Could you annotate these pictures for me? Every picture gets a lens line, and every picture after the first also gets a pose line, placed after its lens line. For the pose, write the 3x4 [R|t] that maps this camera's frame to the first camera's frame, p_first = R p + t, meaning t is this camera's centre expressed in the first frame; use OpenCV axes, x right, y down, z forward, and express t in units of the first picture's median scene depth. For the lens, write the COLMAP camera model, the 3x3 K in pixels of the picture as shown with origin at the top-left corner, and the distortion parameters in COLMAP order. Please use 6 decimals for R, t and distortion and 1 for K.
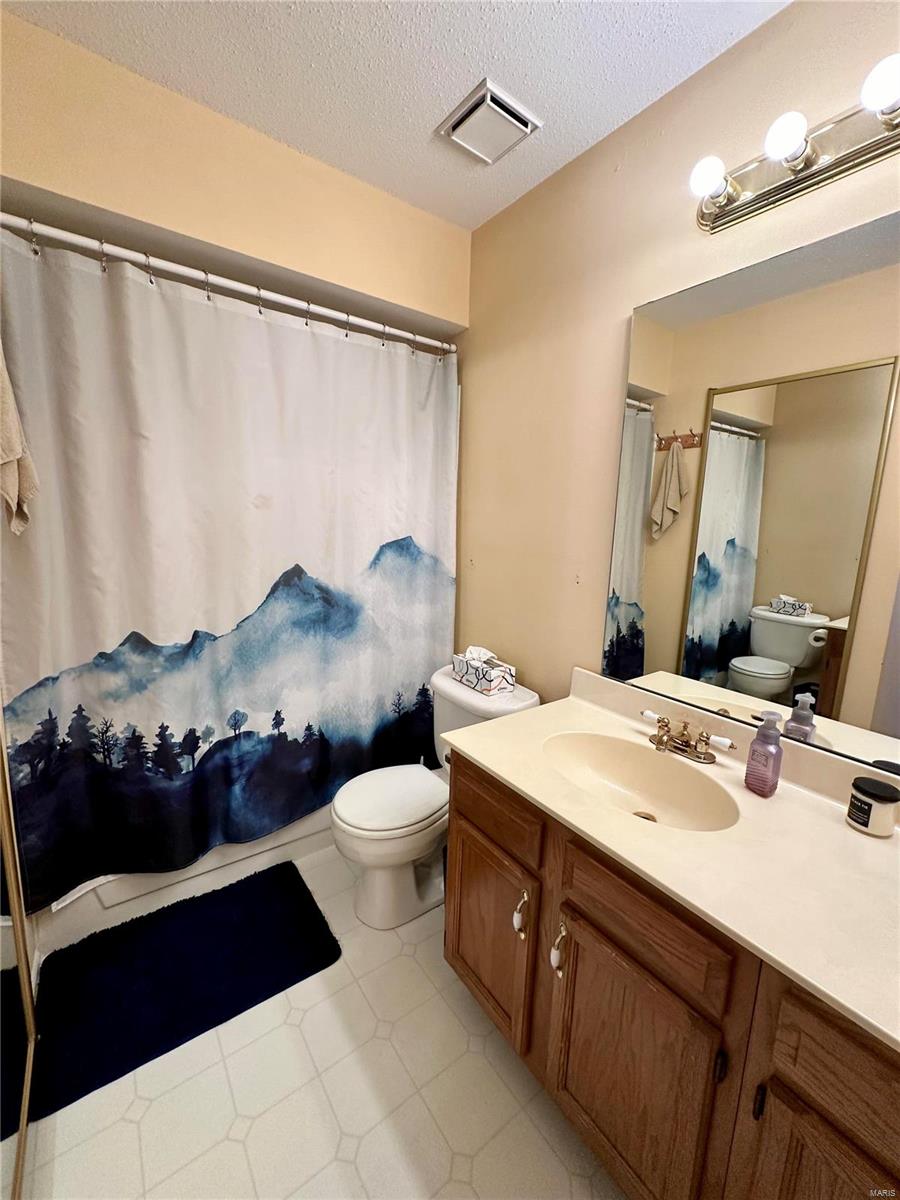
lens RADIAL K [[478.4, 0, 451.5], [0, 478.4, 599.2], [0, 0, 1]] dist [-0.003026, 0.000649]
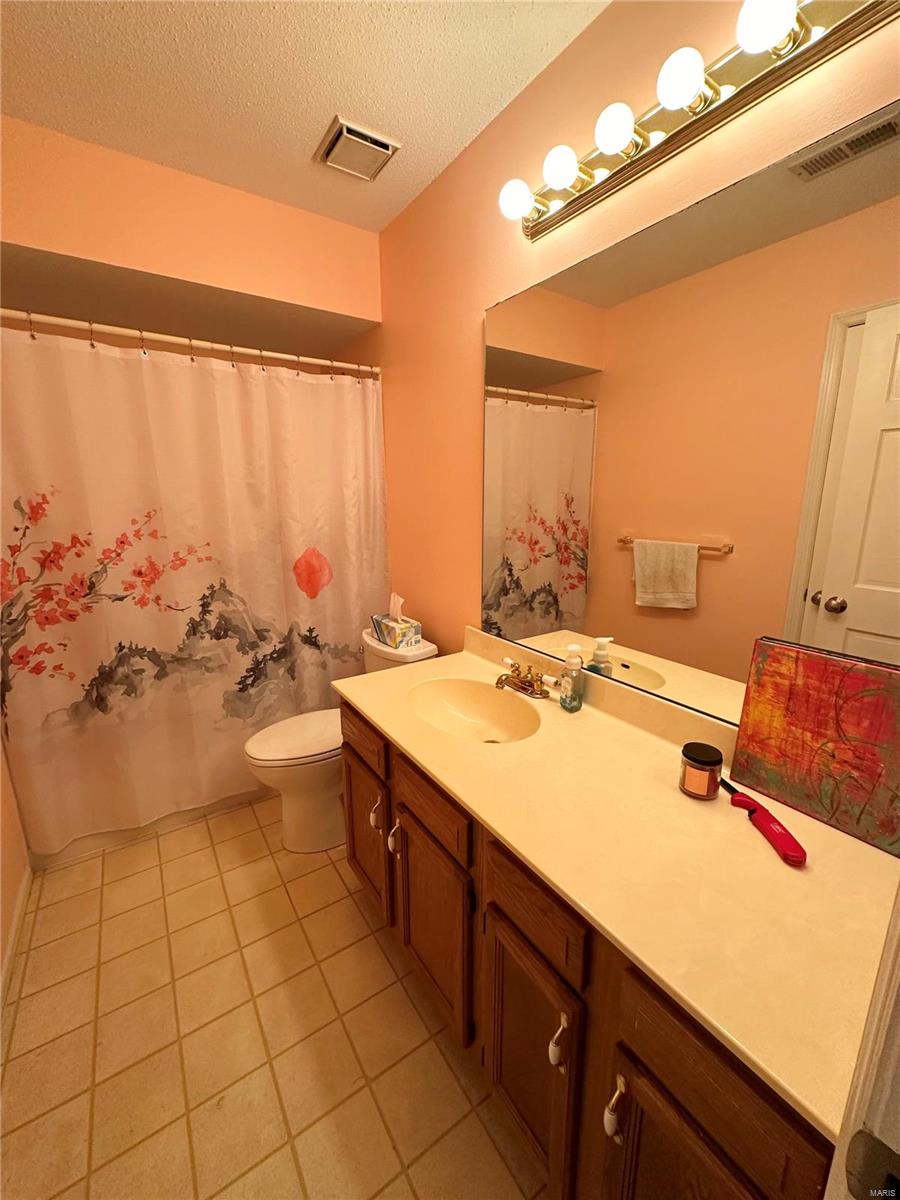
lens RADIAL K [[478.4, 0, 451.5], [0, 478.4, 599.2], [0, 0, 1]] dist [-0.003026, 0.000649]
pose [[0.998486, -0.033065, -0.043954, 0.335326], [0.035254, 0.998127, 0.049999, 0.022712], [0.042218, -0.051473, 0.997782, -0.183551]]
